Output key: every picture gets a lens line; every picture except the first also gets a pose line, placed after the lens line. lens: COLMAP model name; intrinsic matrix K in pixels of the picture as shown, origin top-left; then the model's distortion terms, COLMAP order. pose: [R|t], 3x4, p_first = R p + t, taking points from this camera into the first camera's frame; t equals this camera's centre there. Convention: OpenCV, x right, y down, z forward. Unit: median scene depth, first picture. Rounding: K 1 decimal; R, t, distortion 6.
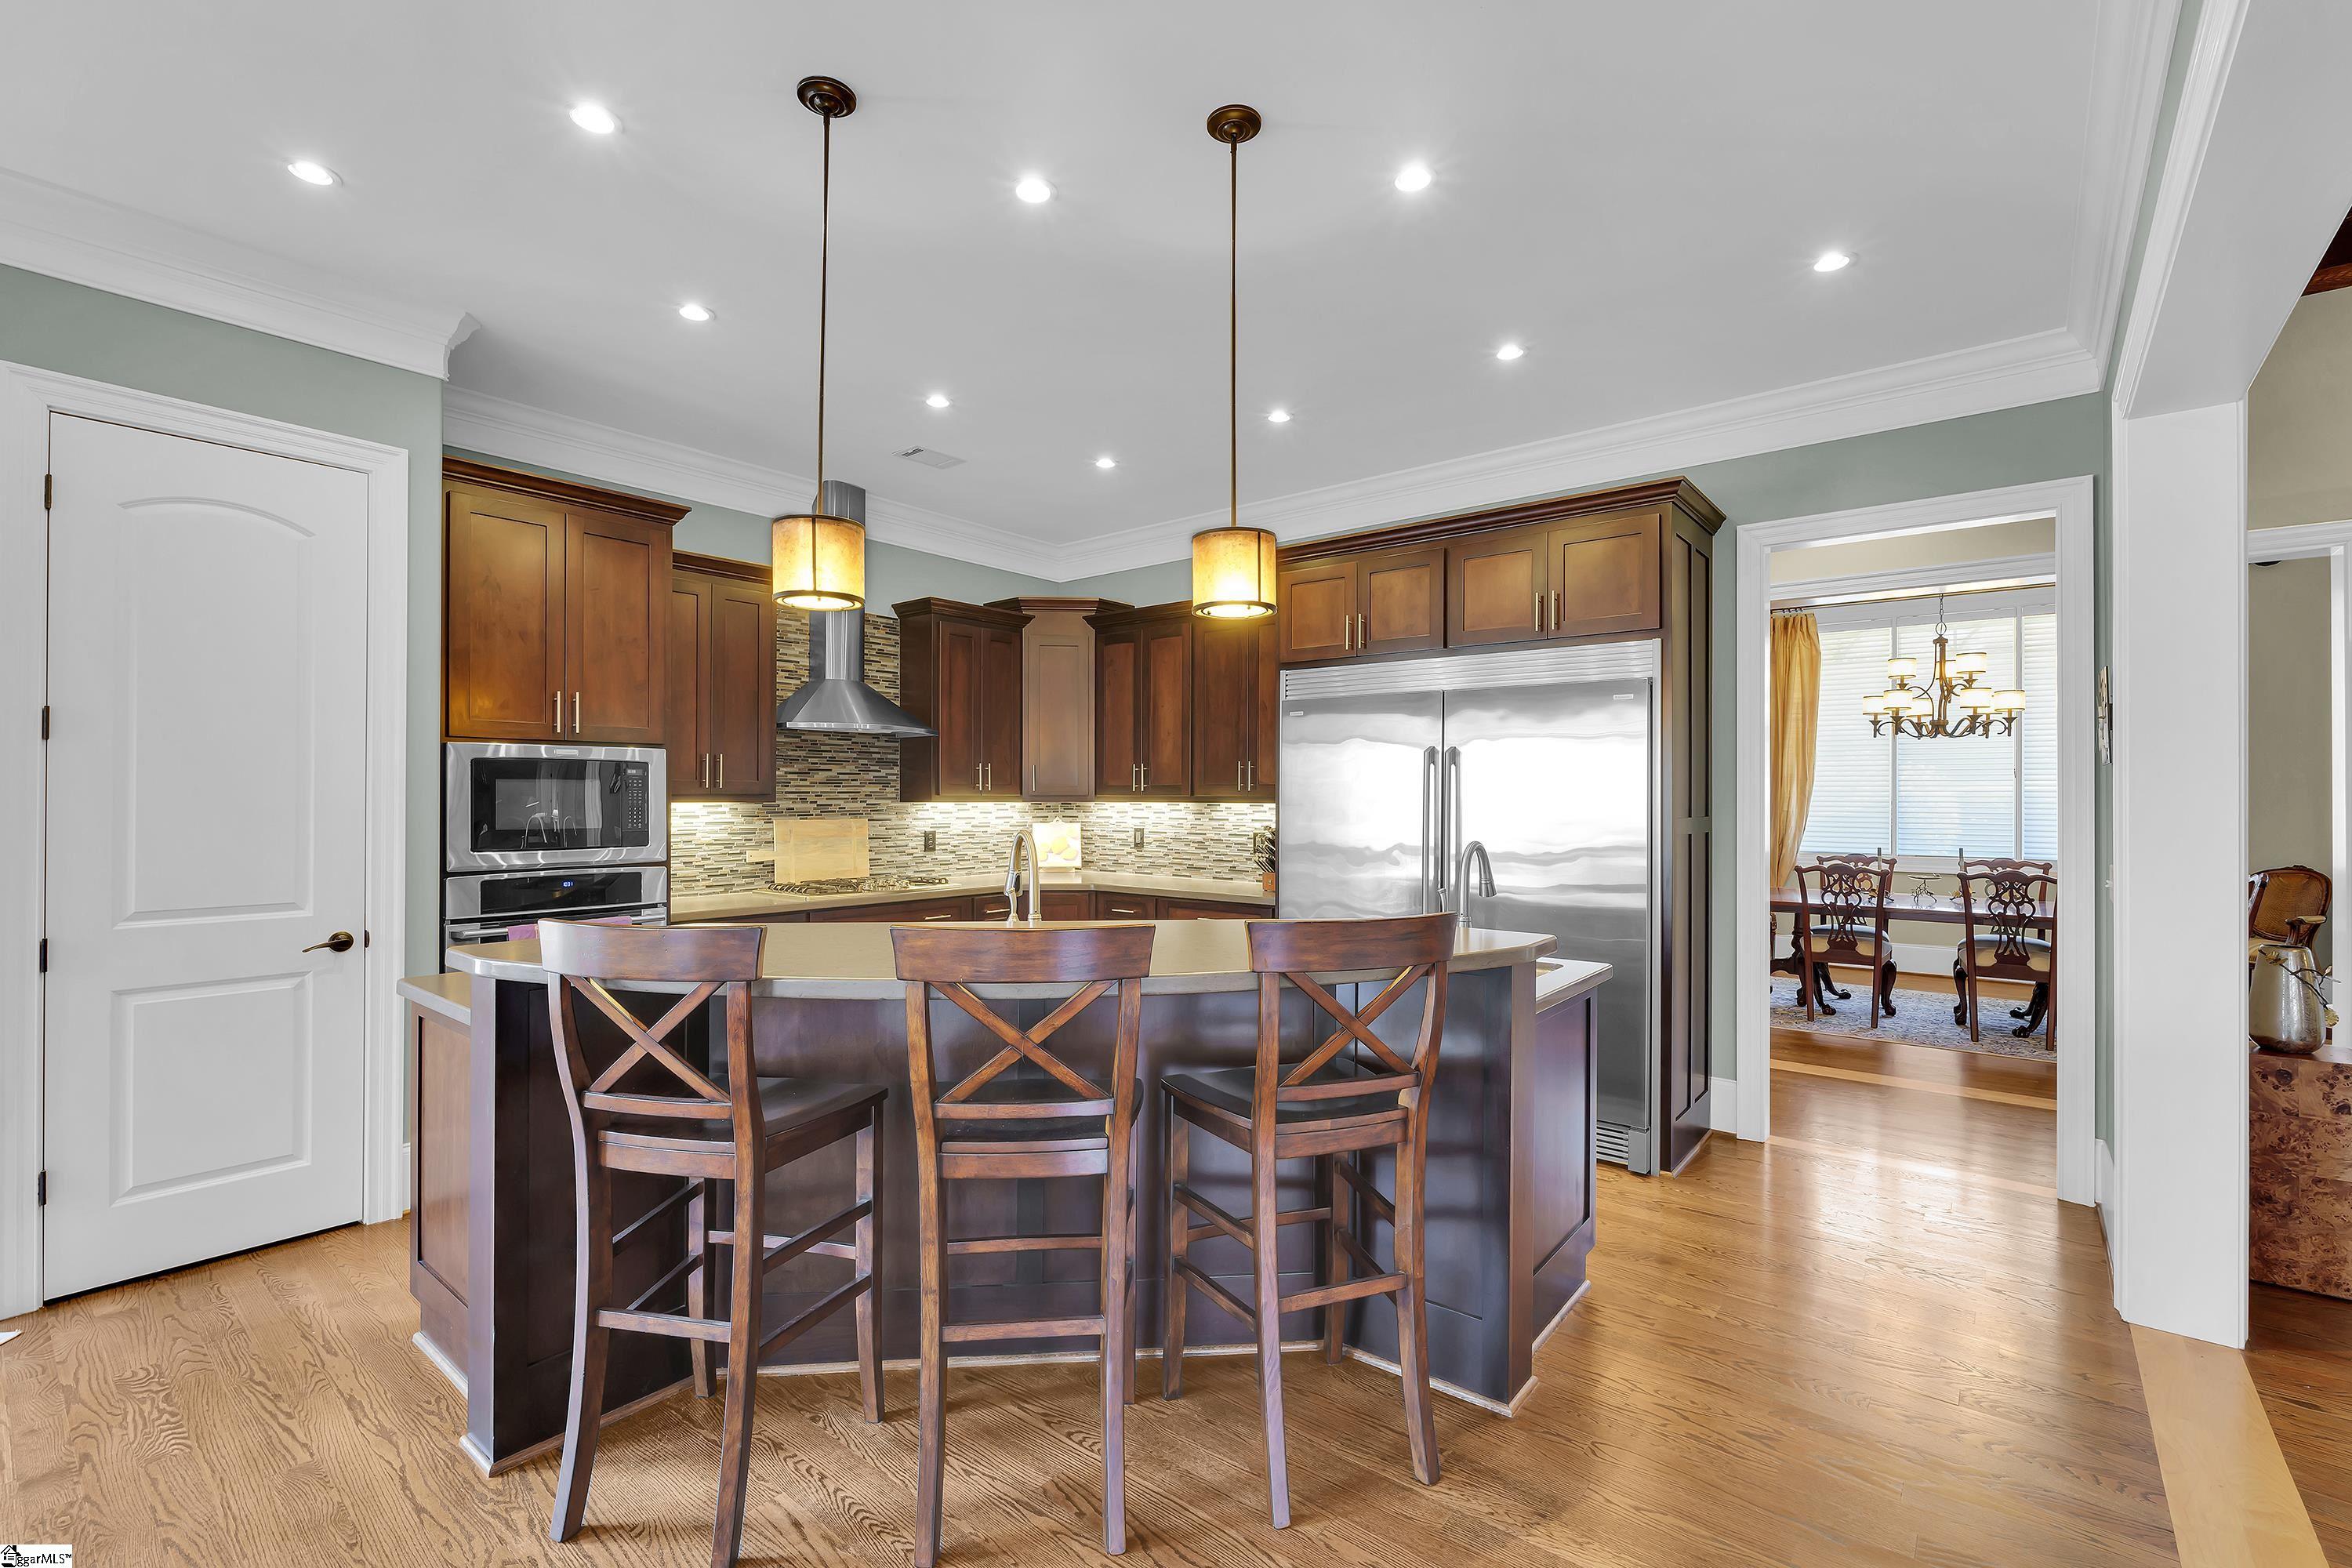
lens RADIAL K [[1021.2, 0, 1190.7], [0, 1021.2, 775.3], [0, 0, 1]] dist [-0.002972, 0.000506]
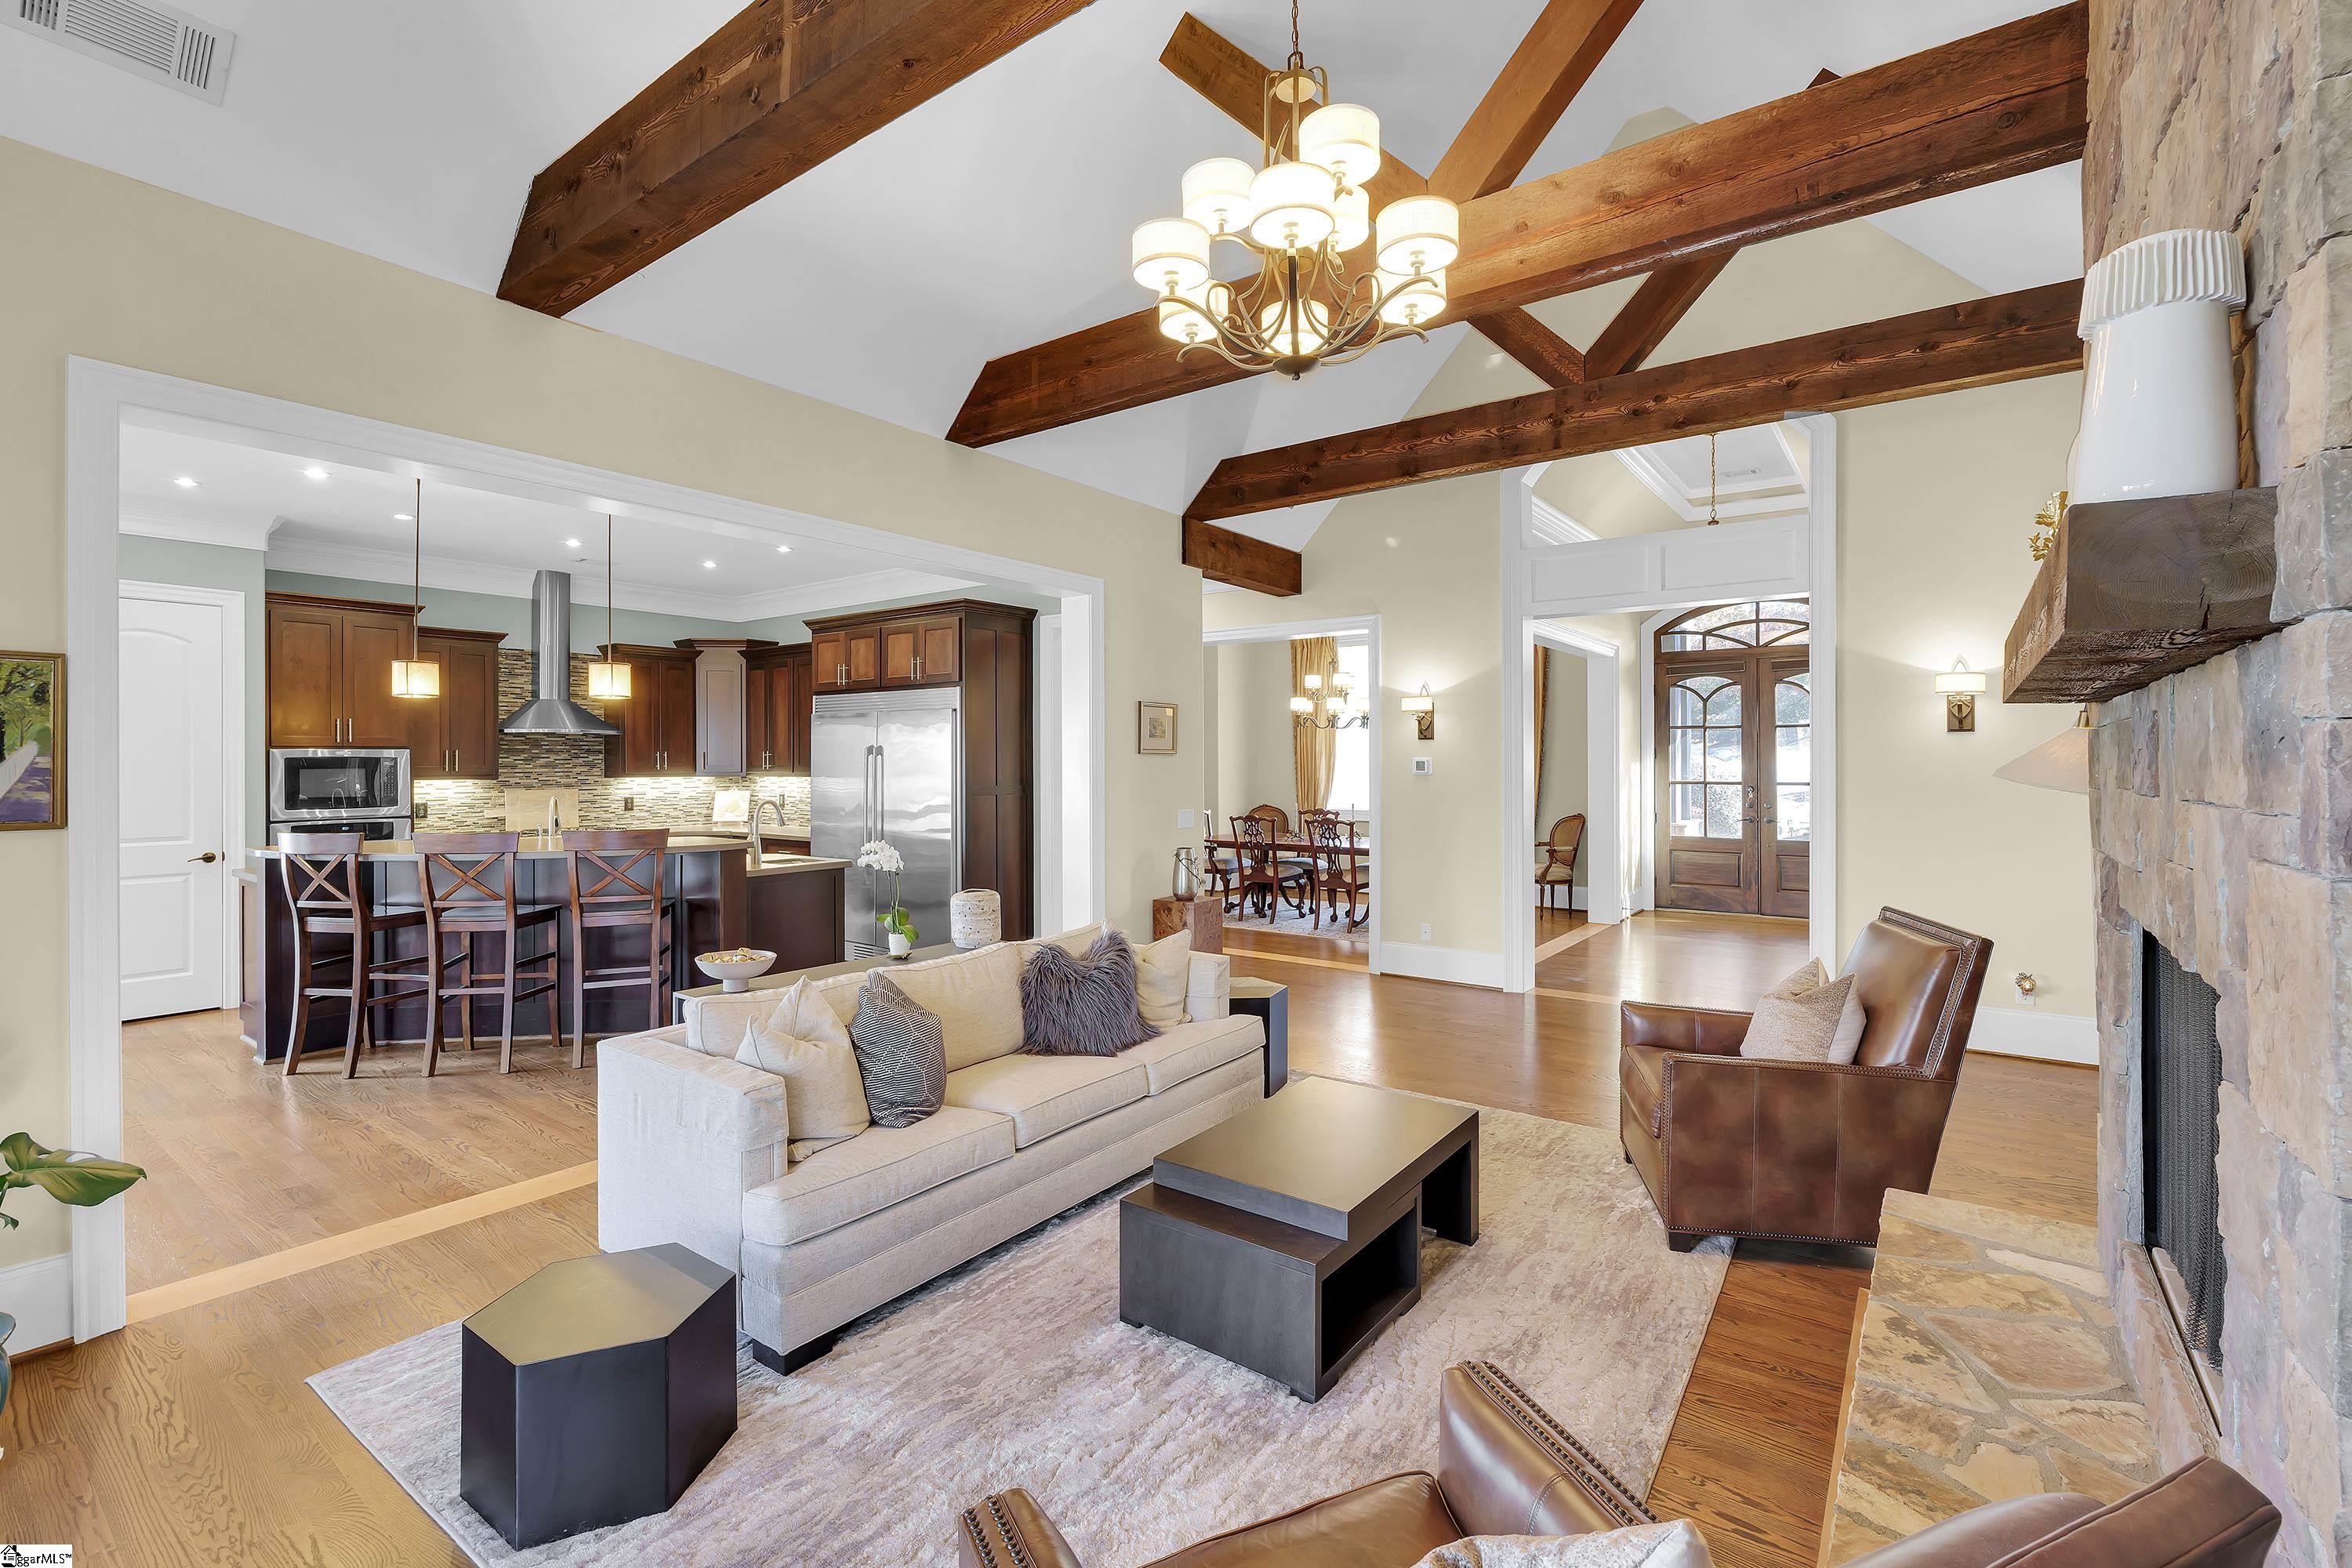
lens RADIAL K [[1021.2, 0, 1161.1], [0, 1021.2, 745.3], [0, 0, 1]] dist [-0.002972, 0.000506]
pose [[0.999449, -0.005154, 0.032775, 0.514579], [0.004991, 0.999975, 0.005032, -0.026516], [-0.032800, -0.004866, 0.999450, -0.558705]]
